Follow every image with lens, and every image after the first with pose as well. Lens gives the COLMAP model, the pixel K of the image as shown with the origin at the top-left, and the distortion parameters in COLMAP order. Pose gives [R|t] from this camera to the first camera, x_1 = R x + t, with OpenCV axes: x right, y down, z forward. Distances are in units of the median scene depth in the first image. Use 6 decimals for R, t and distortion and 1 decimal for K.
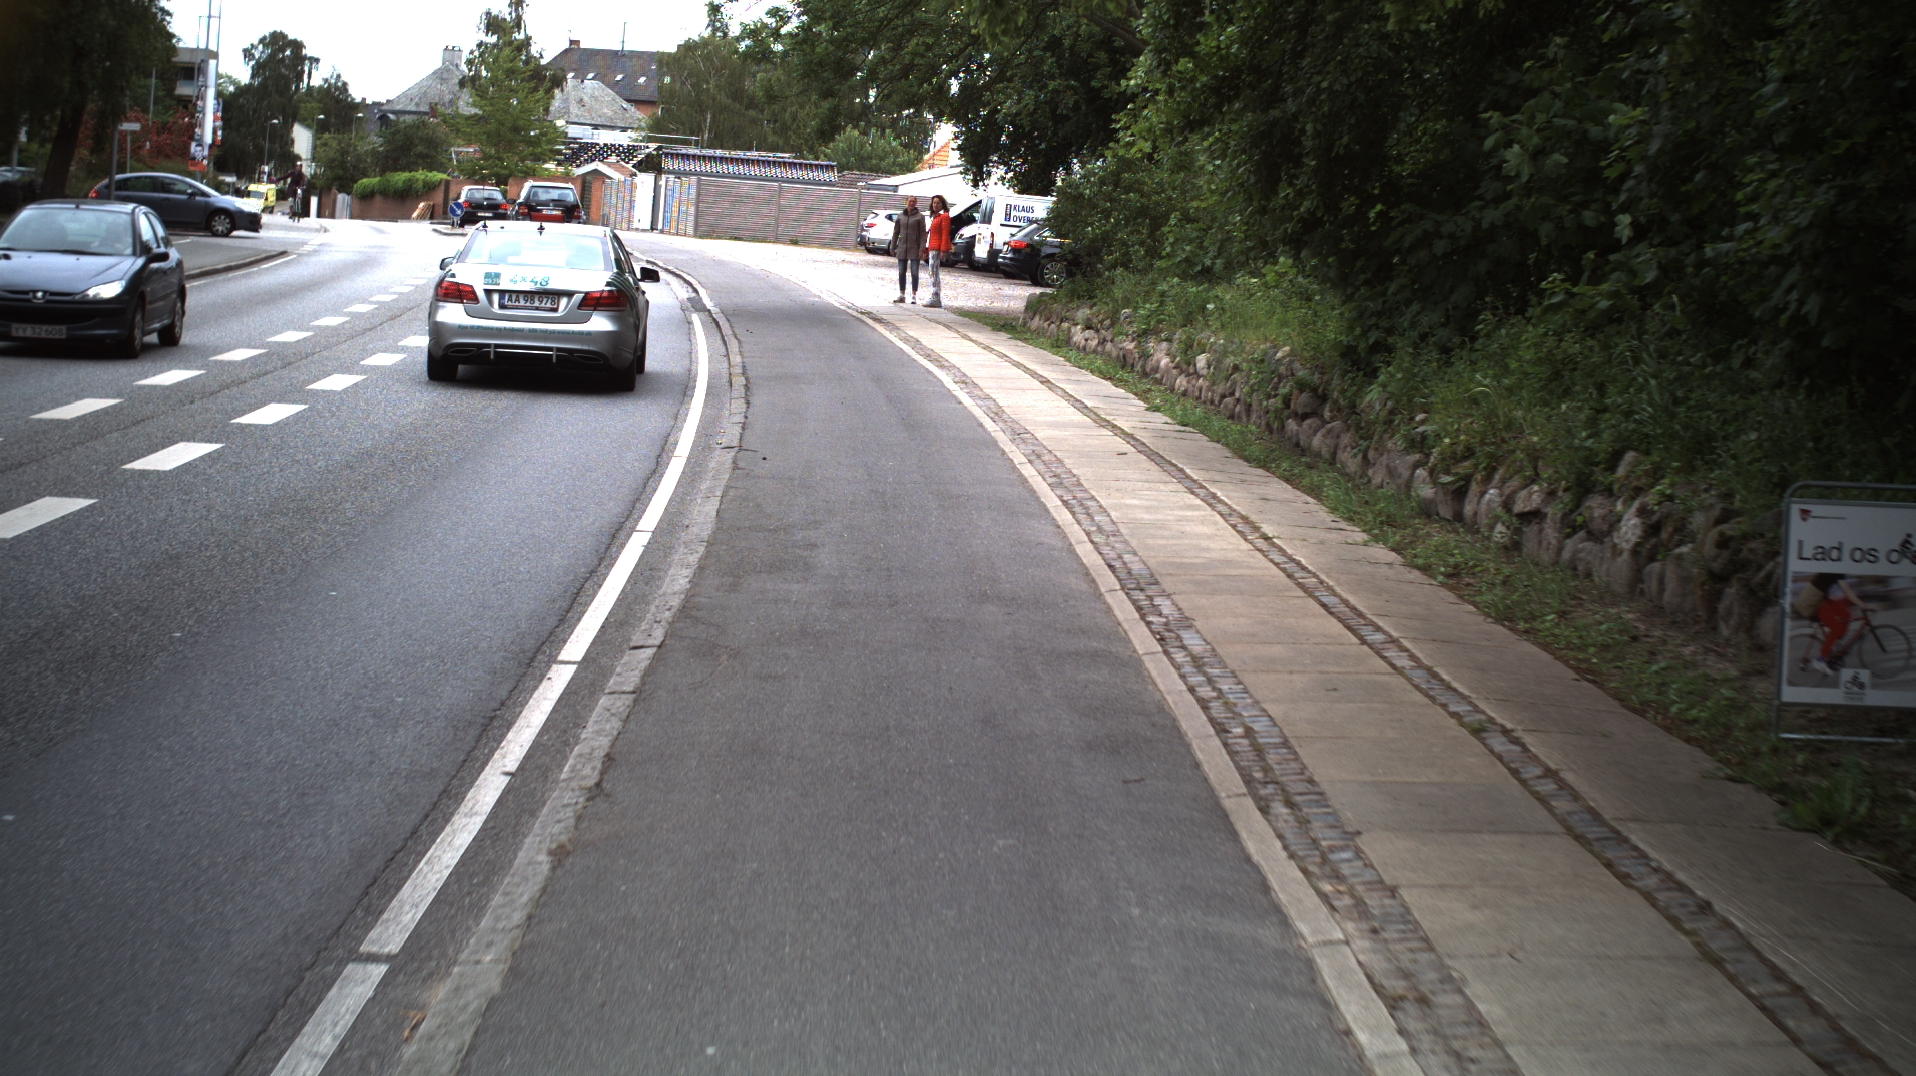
lens RADIAL K [[3474.9, 0, 958.0], [0, 3474.9, 538.0], [0, 0, 1]] dist [-0.293937, 0.513541]
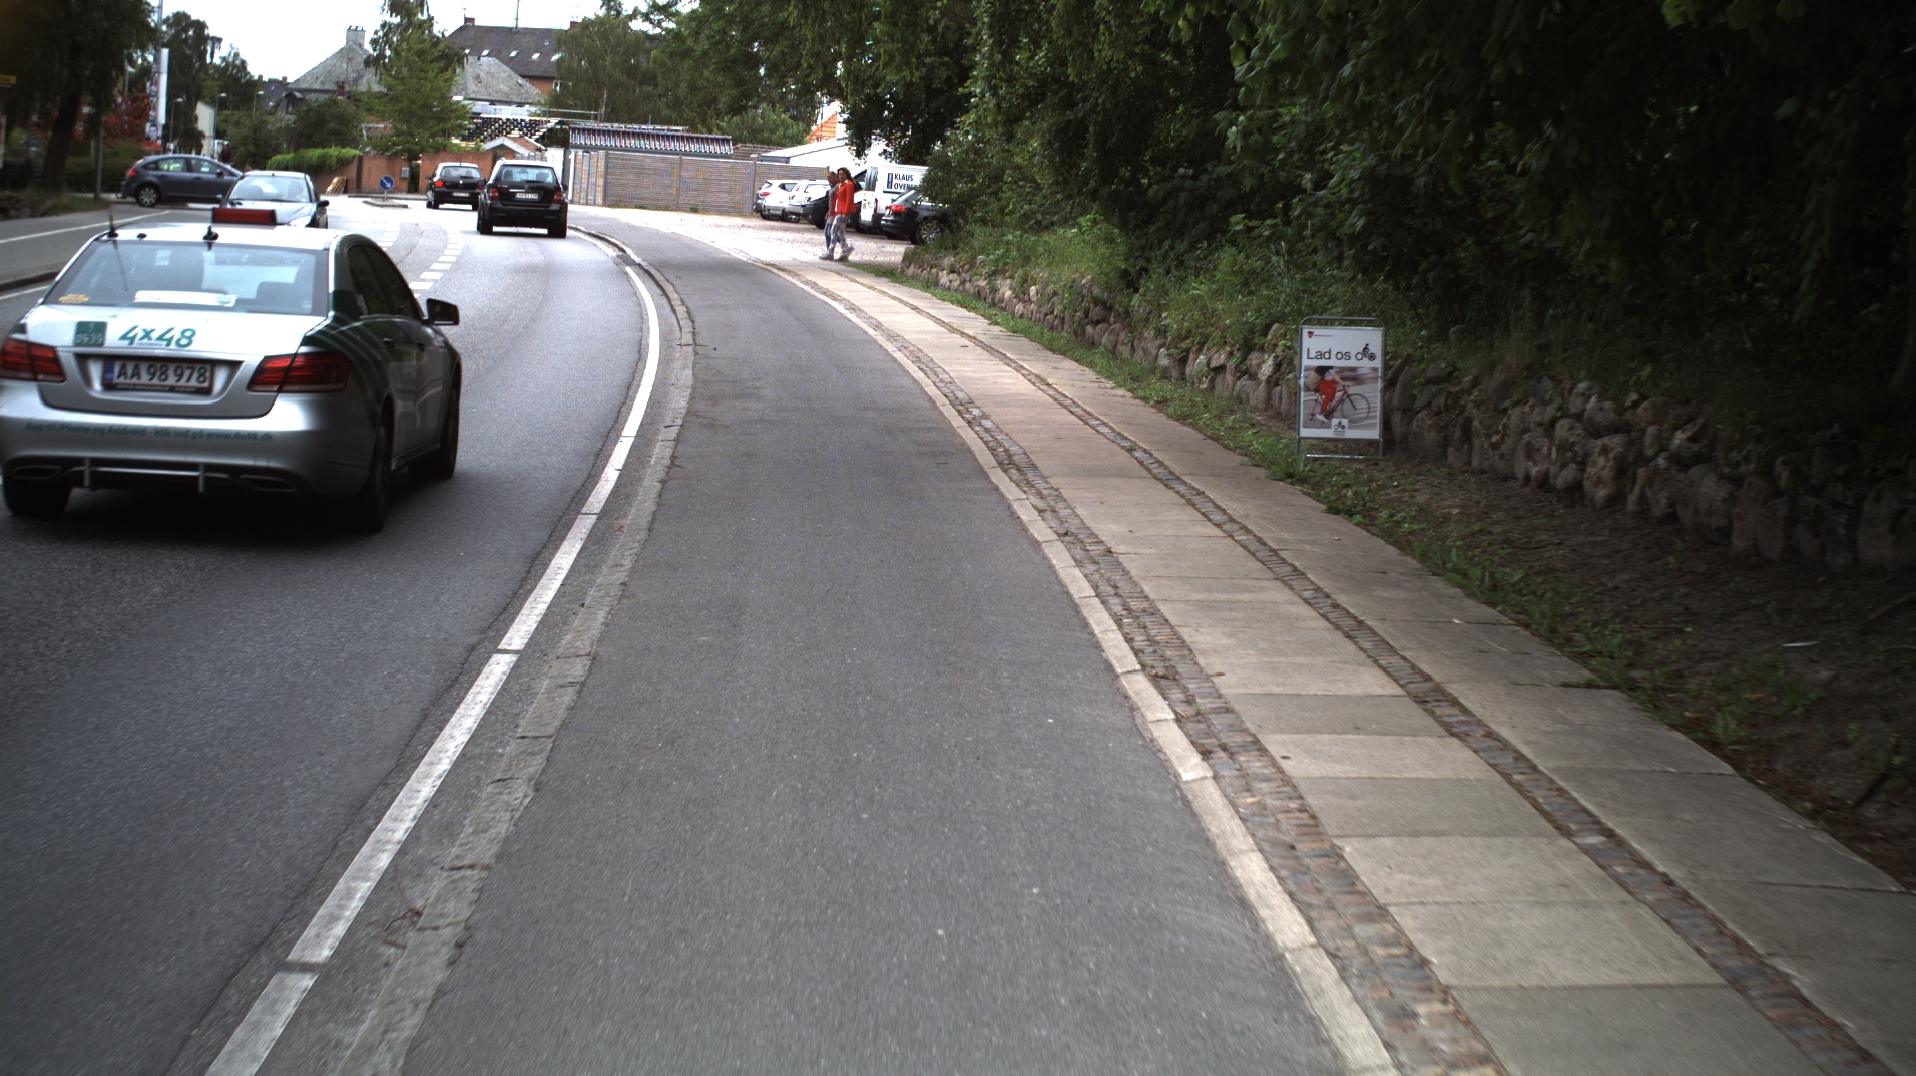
lens RADIAL K [[3474.9, 0, 958.0], [0, 3474.9, 538.0], [0, 0, 1]] dist [-0.293937, 0.513541]
pose [[0.999437, -0.011057, 0.031666, -0.000415], [0.010779, 0.999902, 0.008959, 0.012488], [-0.031762, -0.008612, 0.999458, -0.128305]]
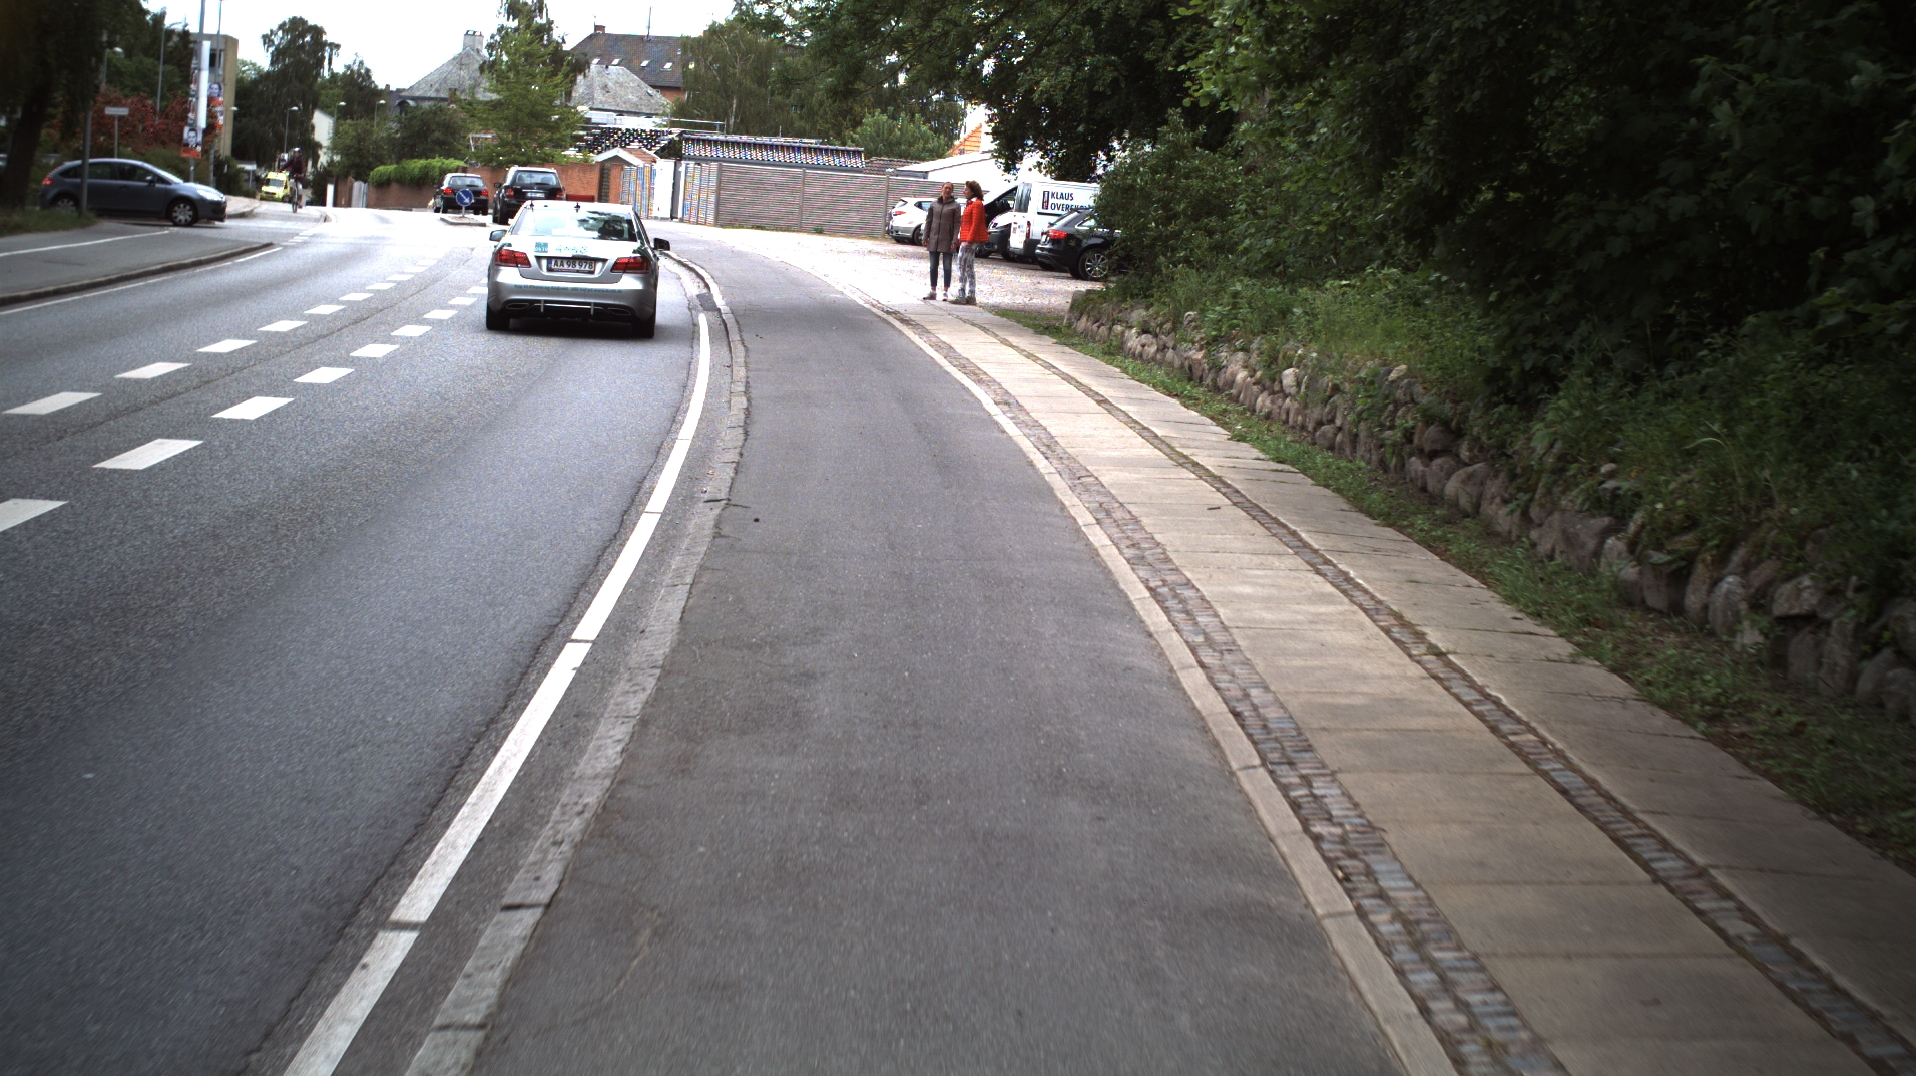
lens RADIAL K [[3474.9, 0, 958.0], [0, 3474.9, 538.0], [0, 0, 1]] dist [-0.293937, 0.513541]
pose [[0.999961, -0.001494, -0.008761, -0.001143], [0.001527, 0.999992, 0.003790, -0.006227], [0.008755, -0.003803, 0.999954, 0.064246]]
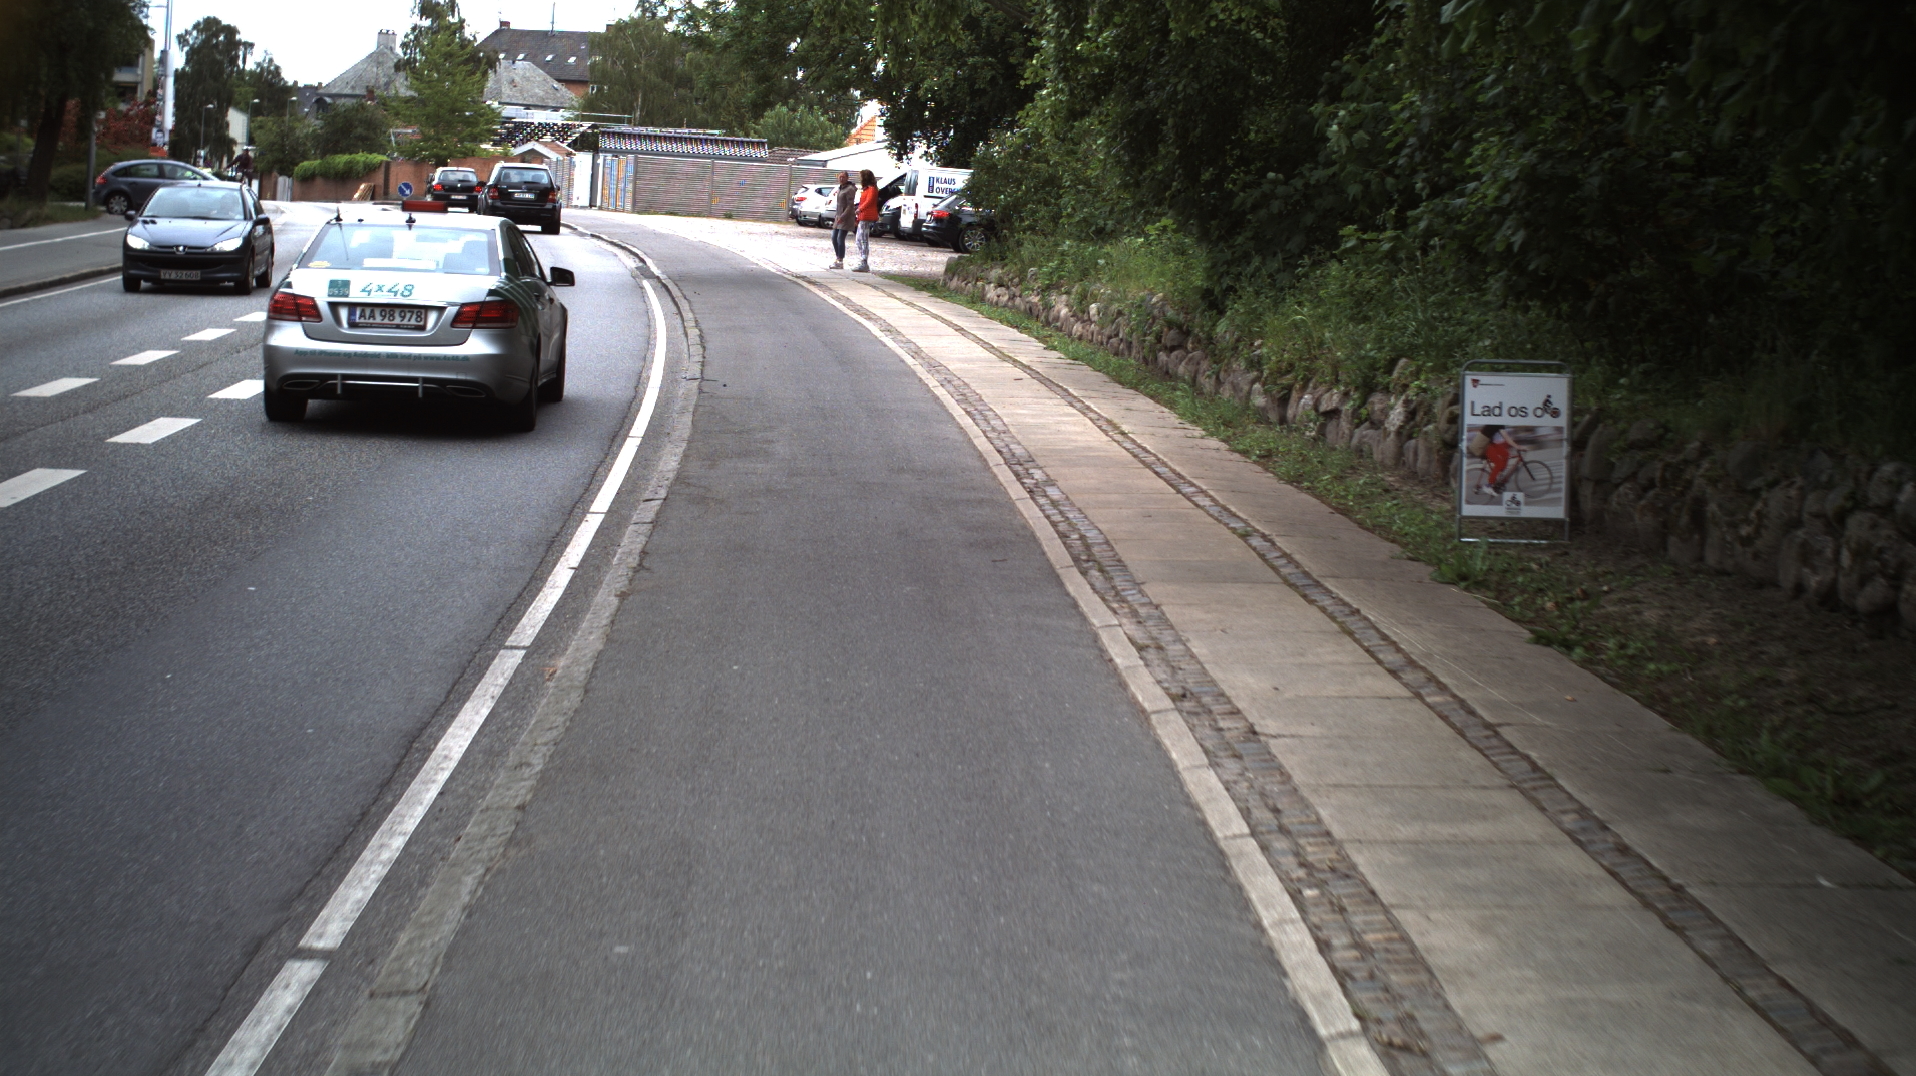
lens RADIAL K [[3474.9, 0, 958.0], [0, 3474.9, 538.0], [0, 0, 1]] dist [-0.293937, 0.513541]
pose [[0.999697, -0.015432, 0.019182, 0.000620], [0.015285, 0.999853, 0.007823, 0.006371], [-0.019300, -0.007527, 0.999785, -0.064165]]
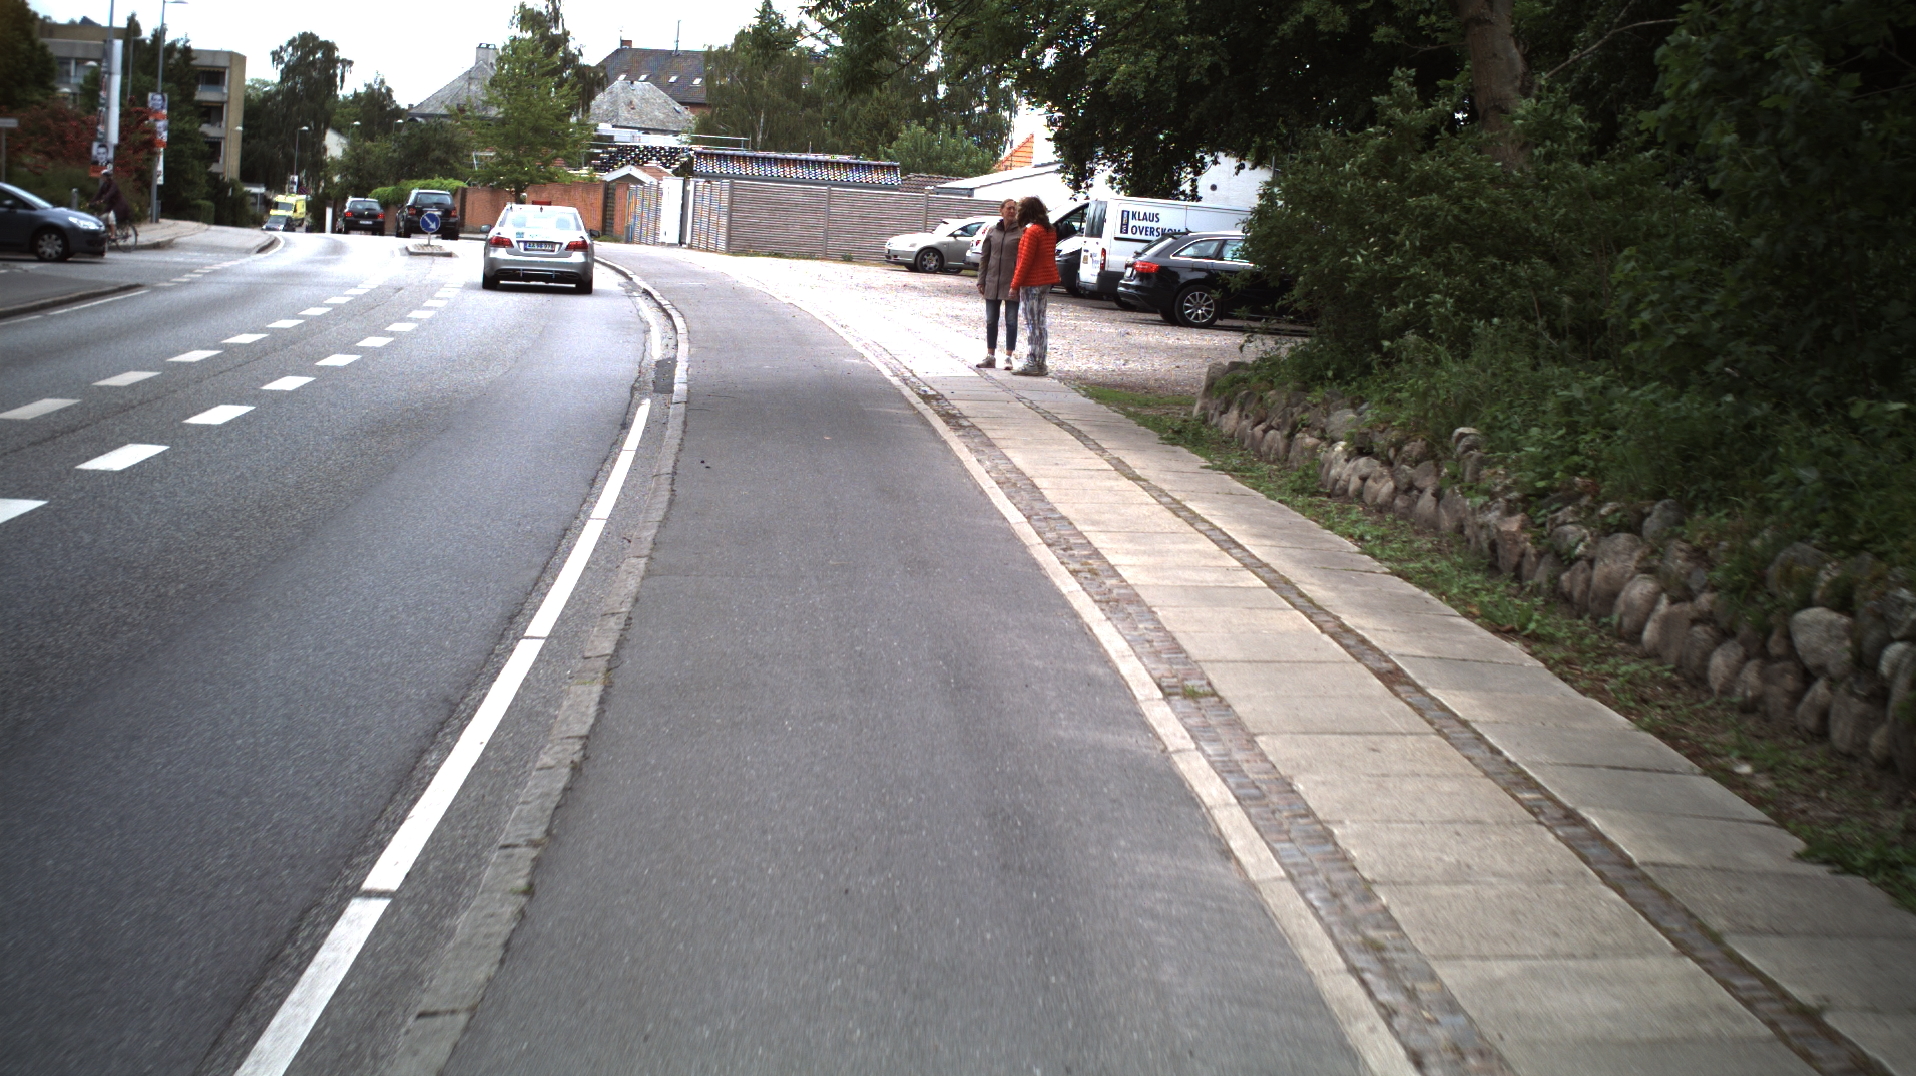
lens RADIAL K [[3474.9, 0, 958.0], [0, 3474.9, 538.0], [0, 0, 1]] dist [-0.293937, 0.513541]
pose [[0.999748, -0.007891, -0.020995, -0.006256], [0.007857, 0.999968, -0.001696, -0.025064], [0.021008, 0.001531, 0.999778, 0.256101]]
